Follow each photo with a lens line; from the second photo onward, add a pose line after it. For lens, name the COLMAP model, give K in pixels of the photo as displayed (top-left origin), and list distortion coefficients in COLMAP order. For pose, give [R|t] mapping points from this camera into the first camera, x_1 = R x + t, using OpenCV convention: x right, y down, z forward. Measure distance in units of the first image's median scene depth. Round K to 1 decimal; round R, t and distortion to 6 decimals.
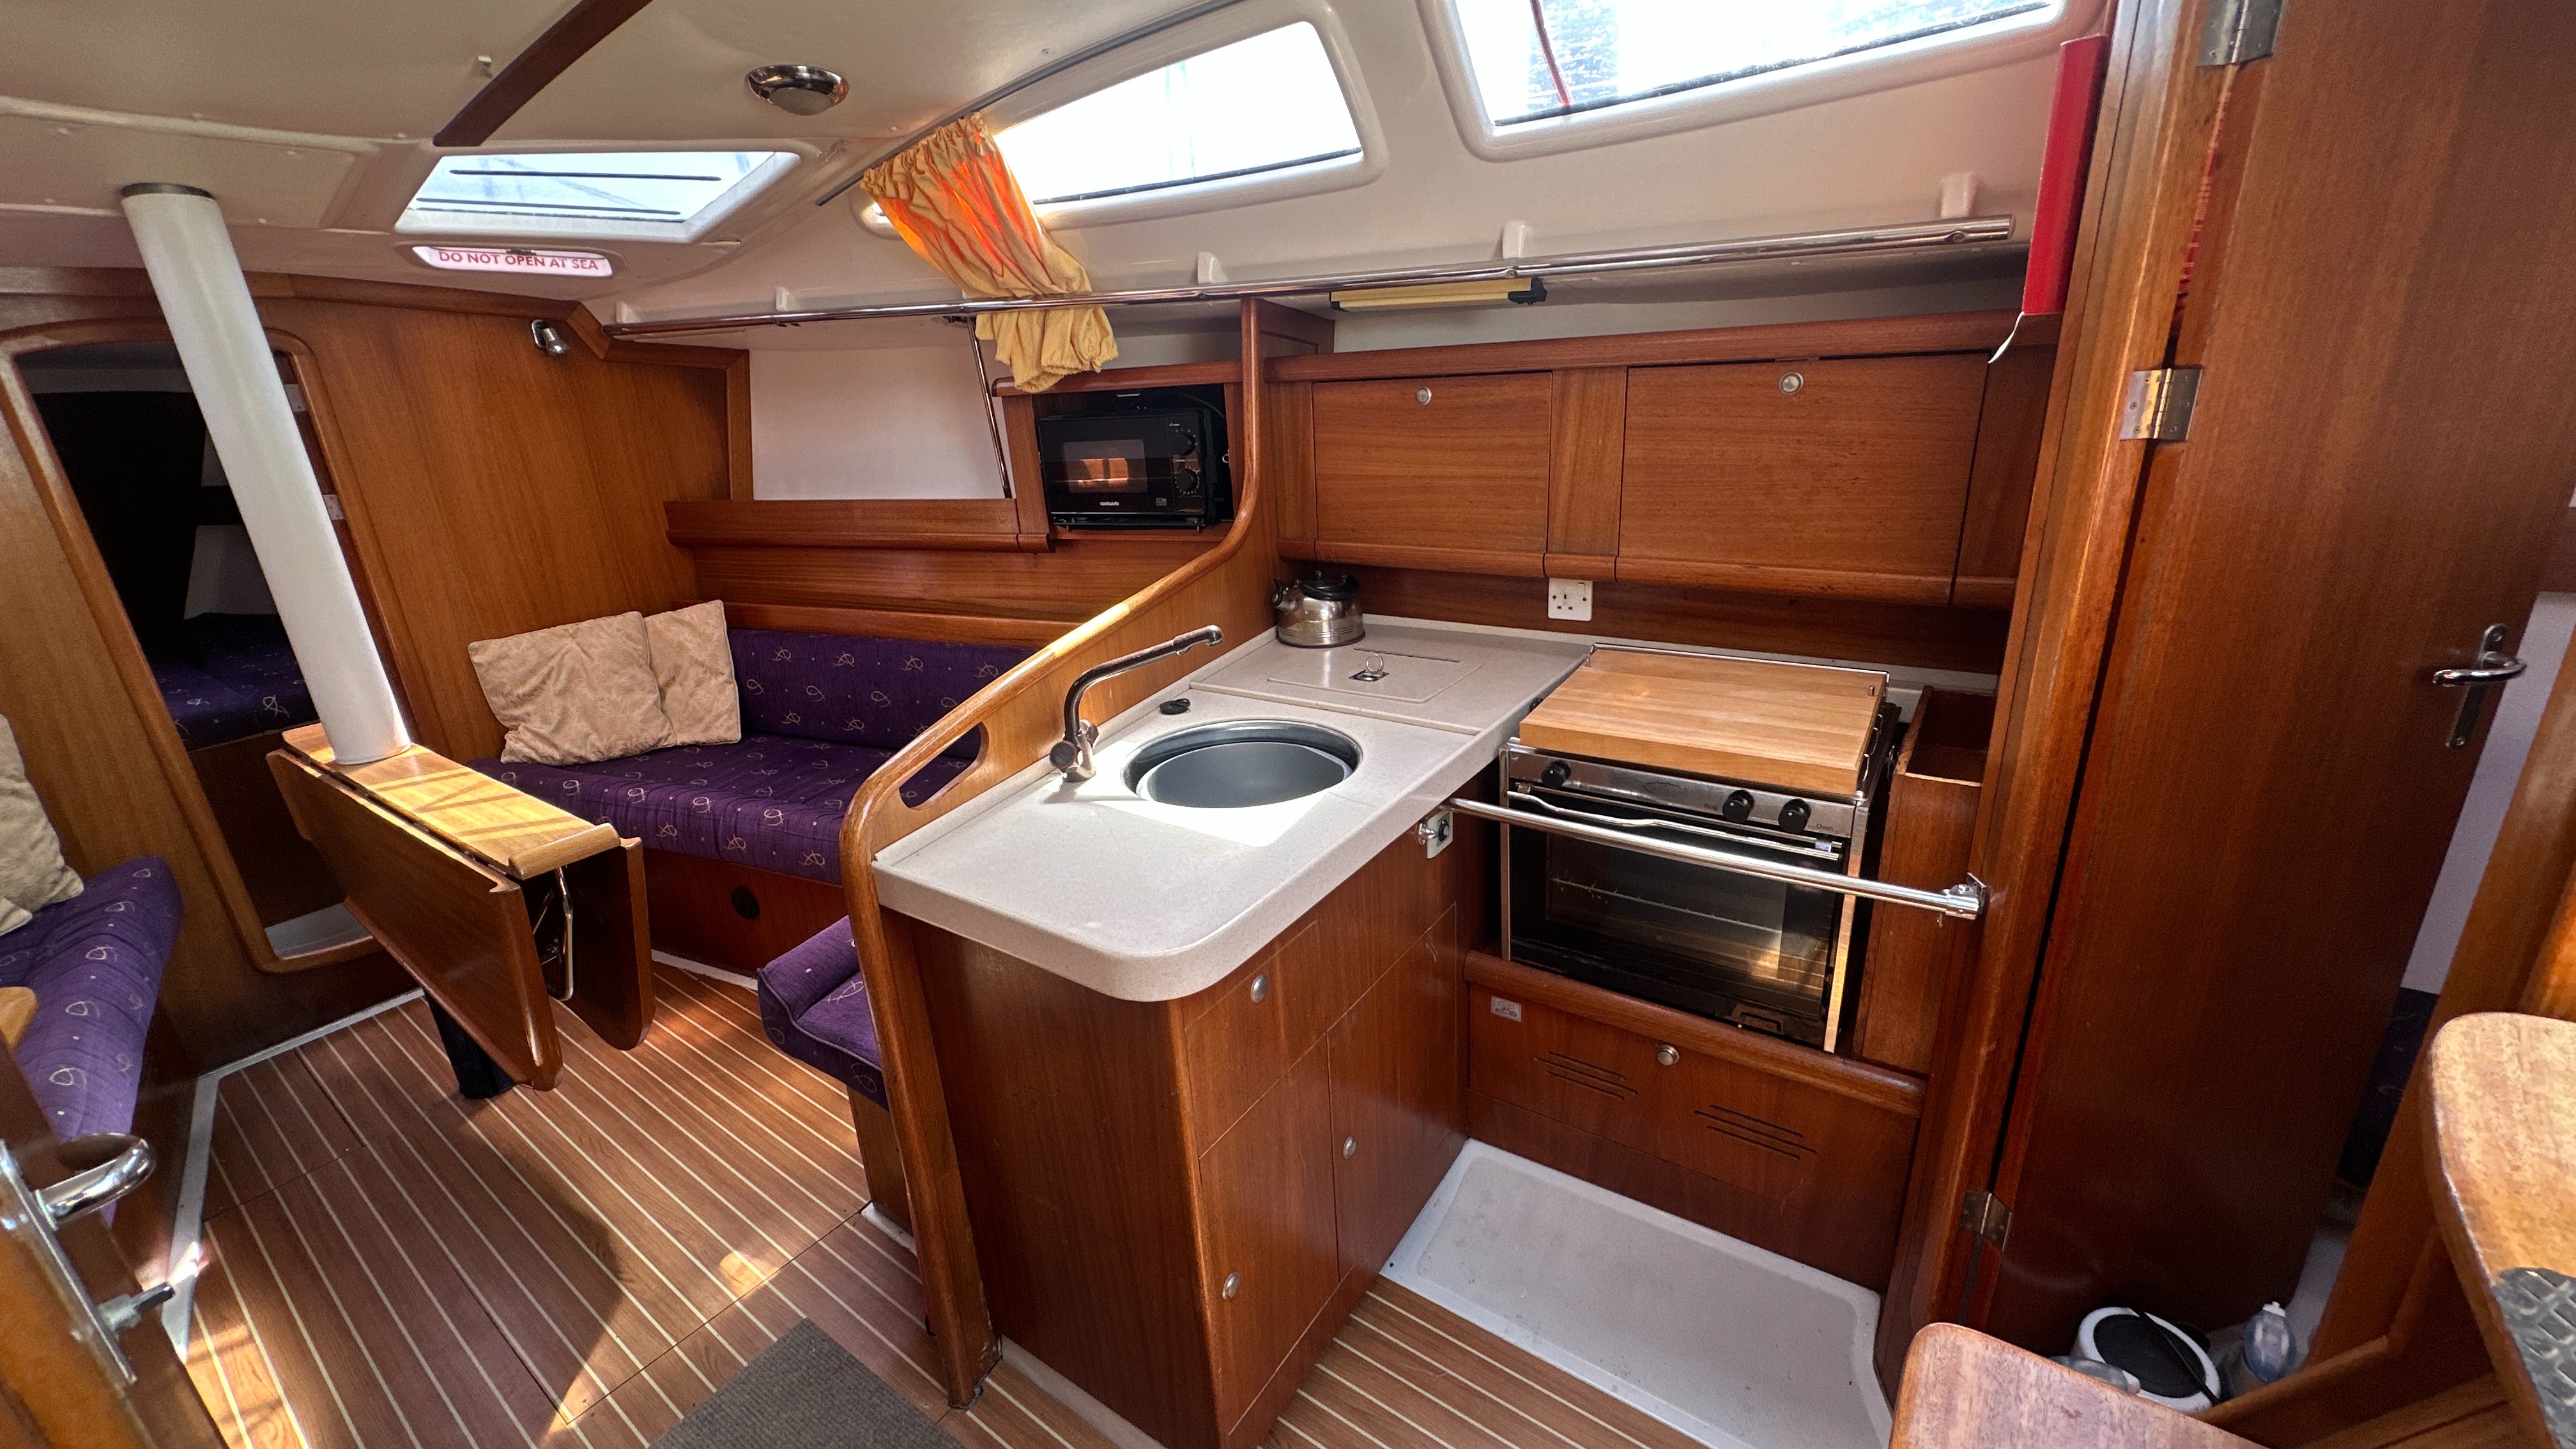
lens RADIAL K [[1022.6, 0, 1287.2], [0, 1022.6, 725.5], [0, 0, 1]] dist [-0.006158, 0.002043]
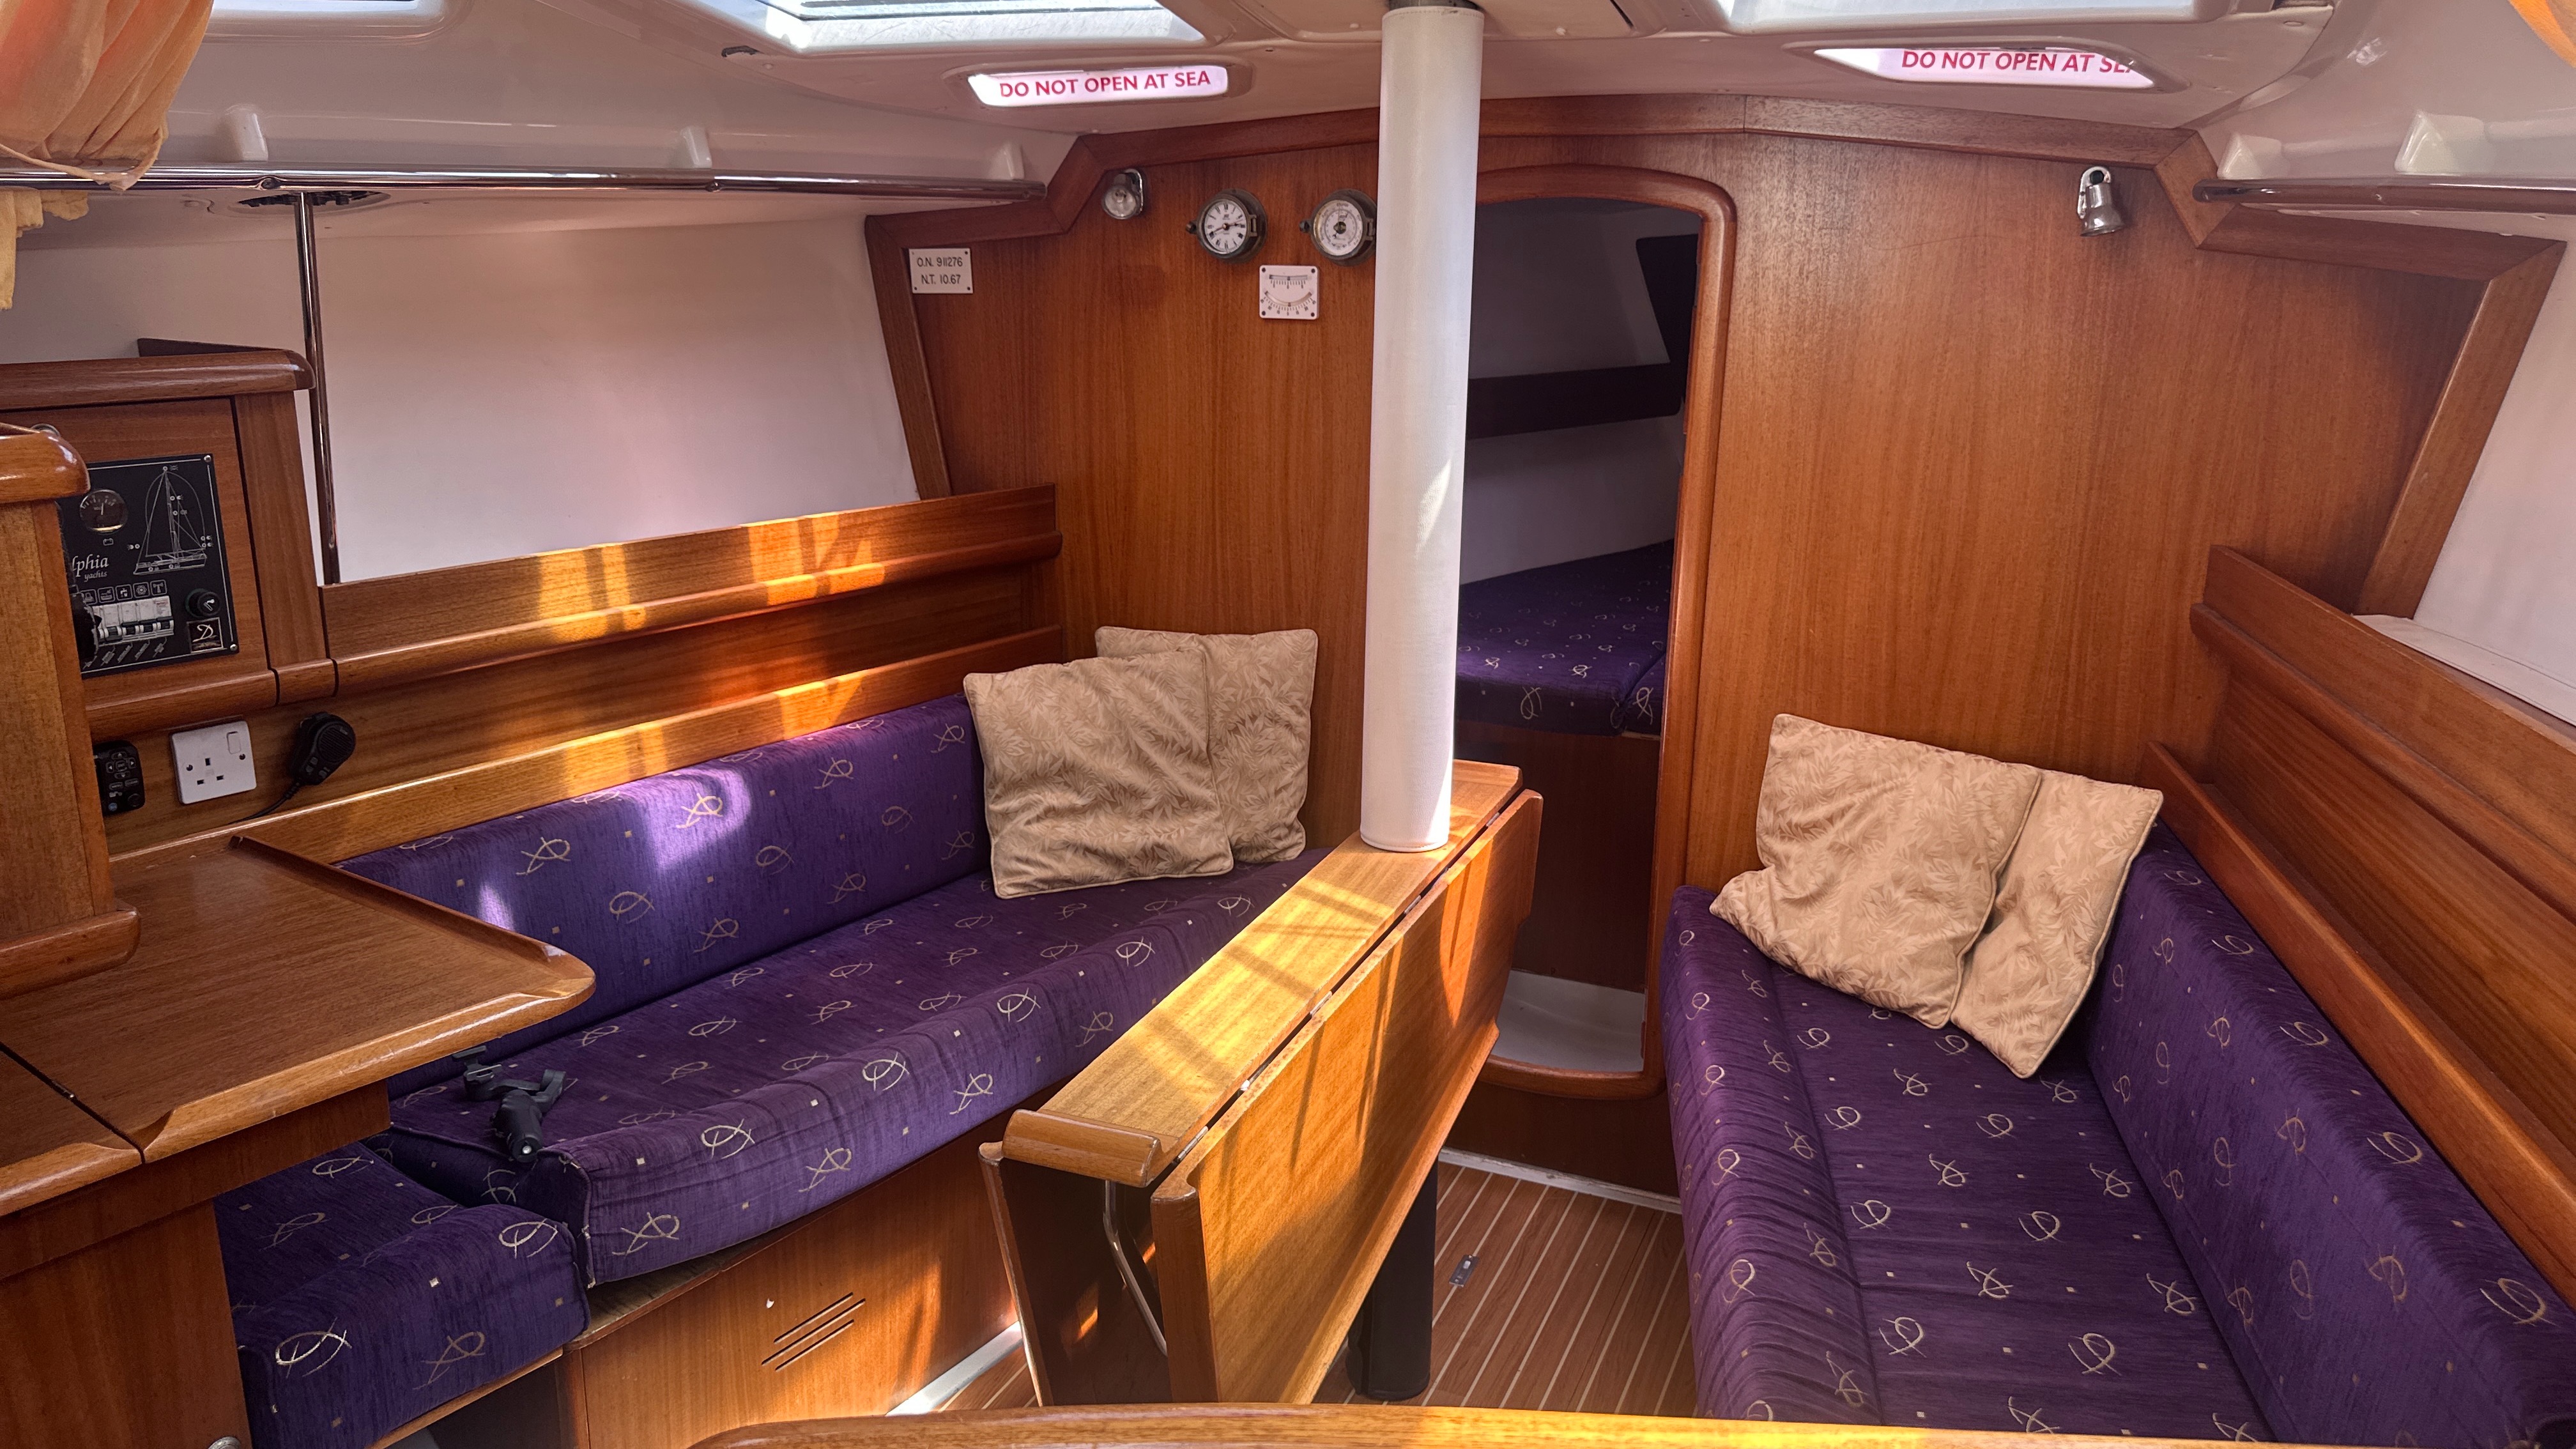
lens RADIAL K [[1813.8, 0, 1294.5], [0, 1813.8, 725.3], [0, 0, 1]] dist [0.074613, -0.105672]
pose [[0.229043, 0.307139, -0.923691, 0.167877], [-0.348013, 0.912037, 0.216970, -0.332978], [0.909080, 0.271761, 0.315784, 0.691261]]
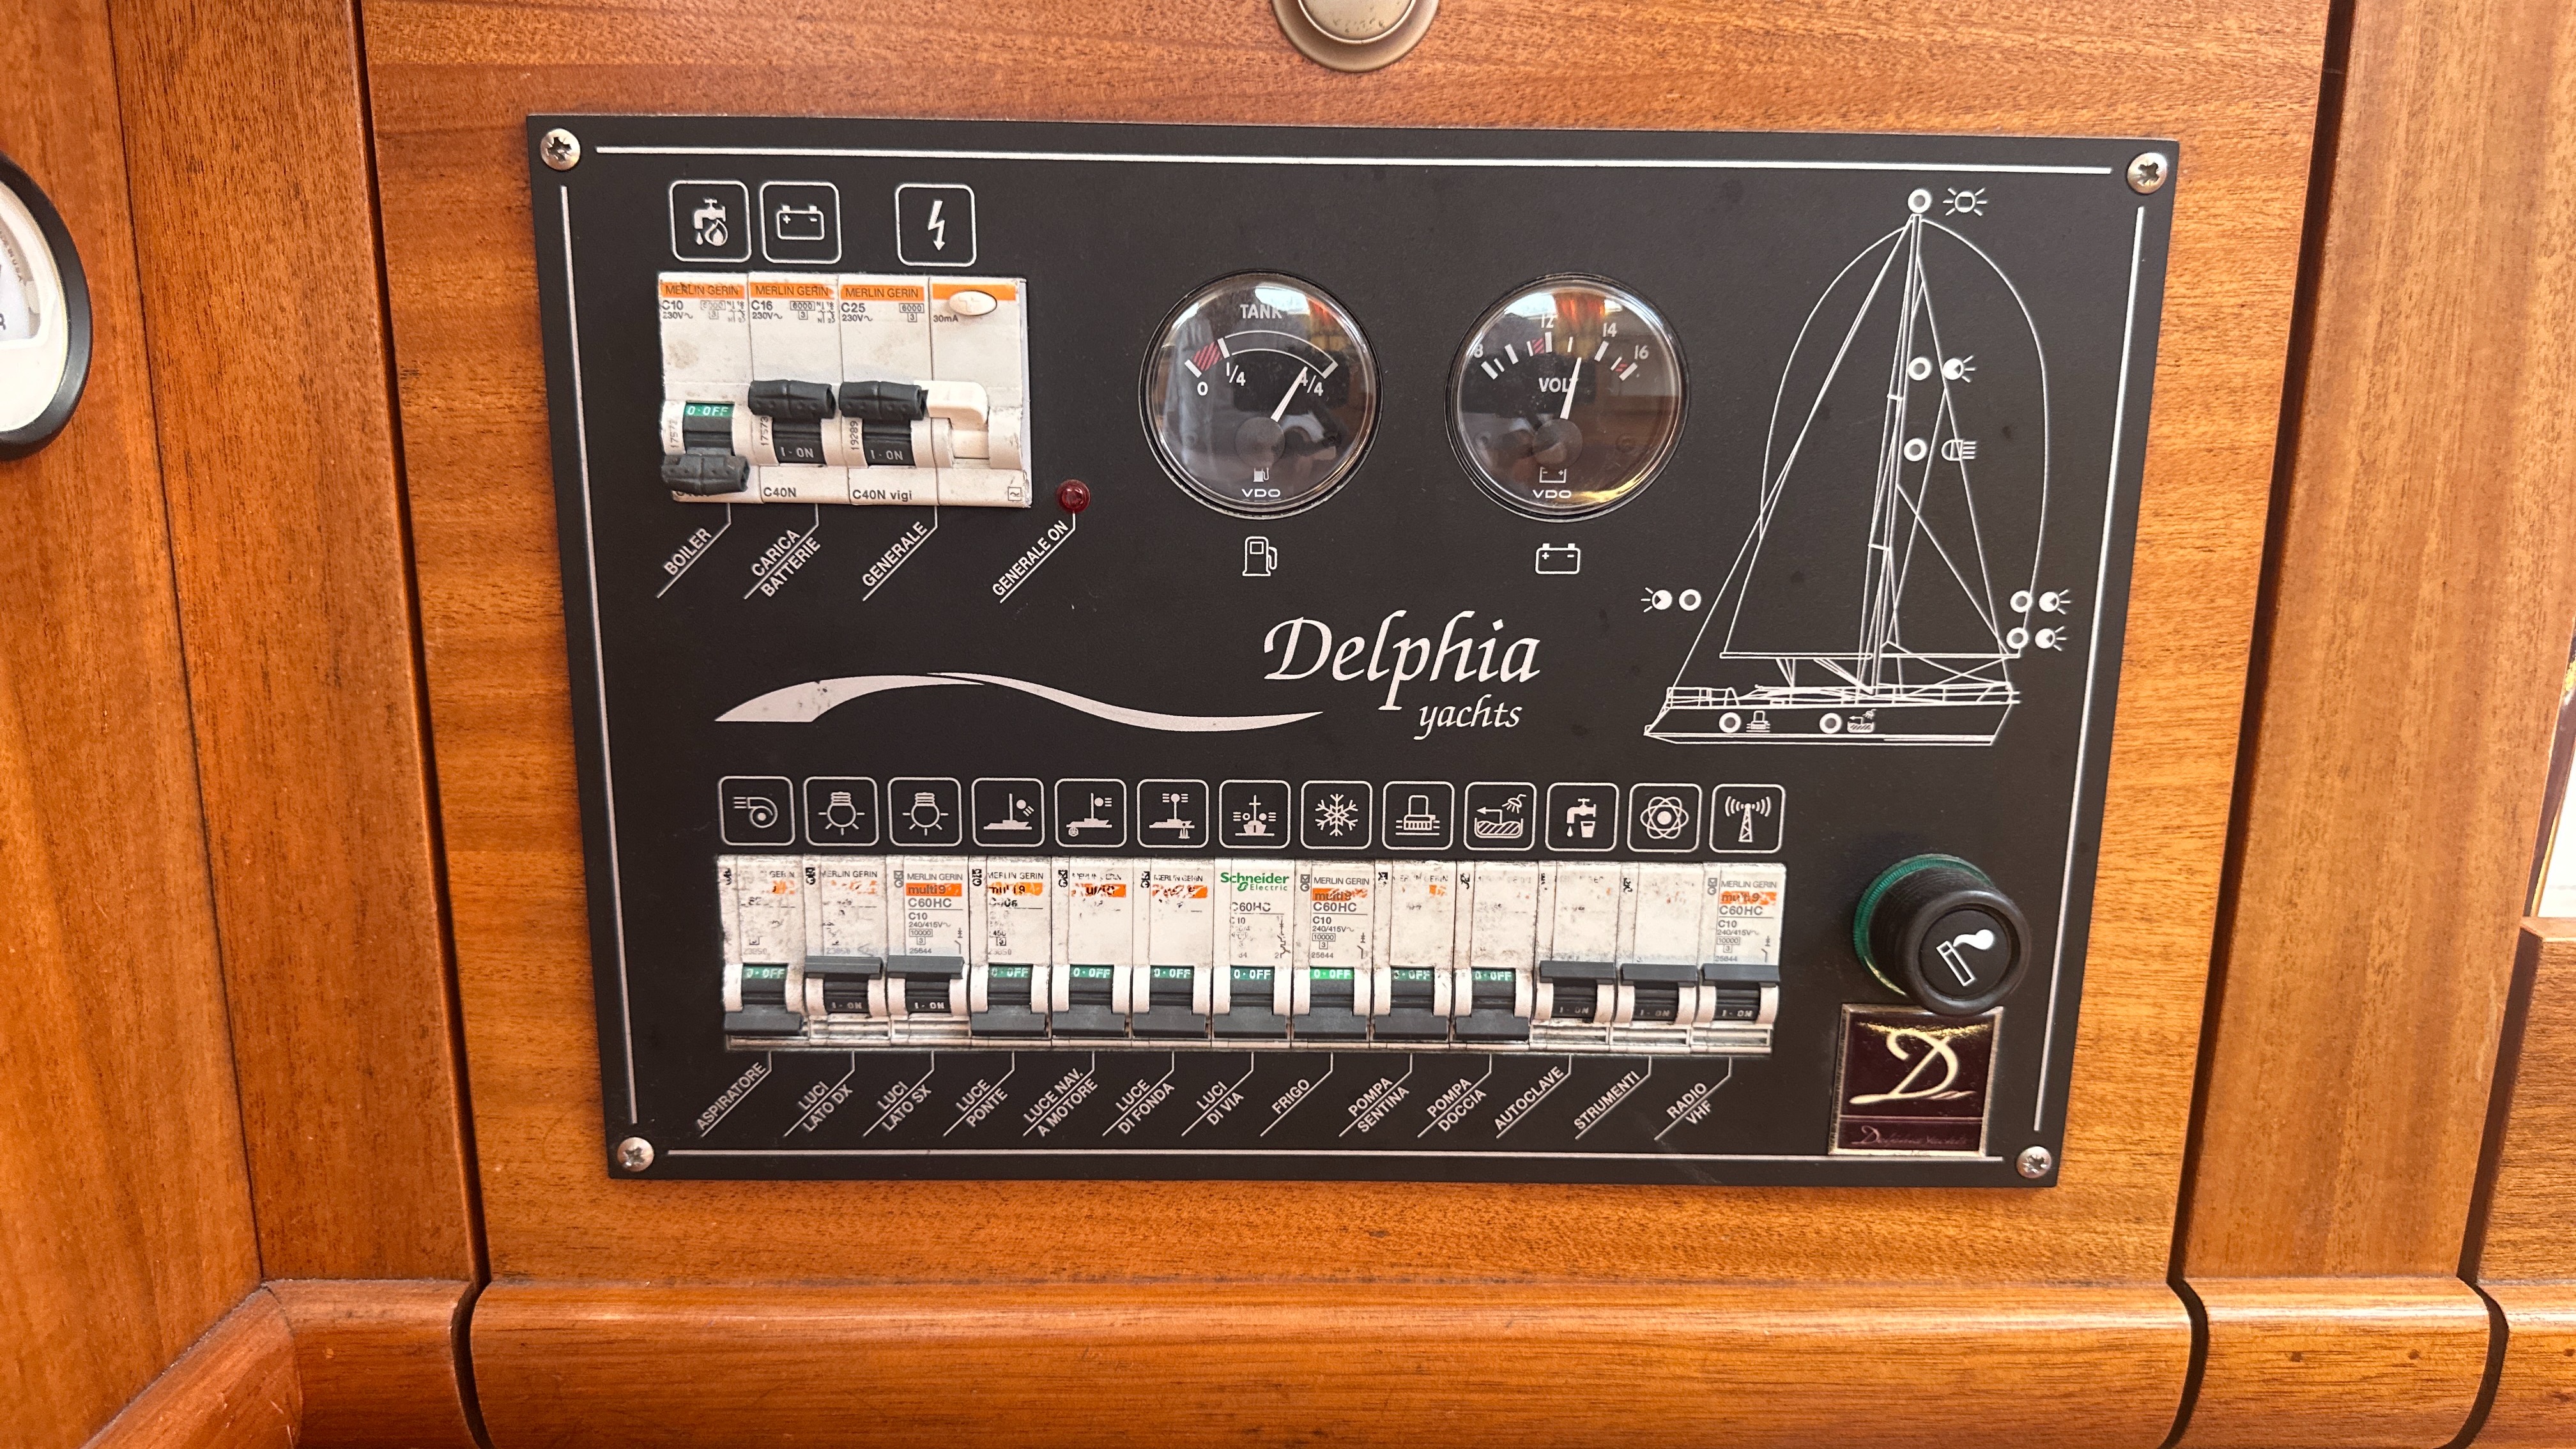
lens RADIAL K [[1813.8, 0, 1279.6], [0, 1813.8, 716.0], [0, 0, 1]] dist [0.074613, -0.105672]
pose [[-0.659175, 0.219794, -0.719151, -0.955444], [-0.225941, 0.854256, 0.468185, 0.003023], [0.717244, 0.471101, -0.513444, 0.437119]]
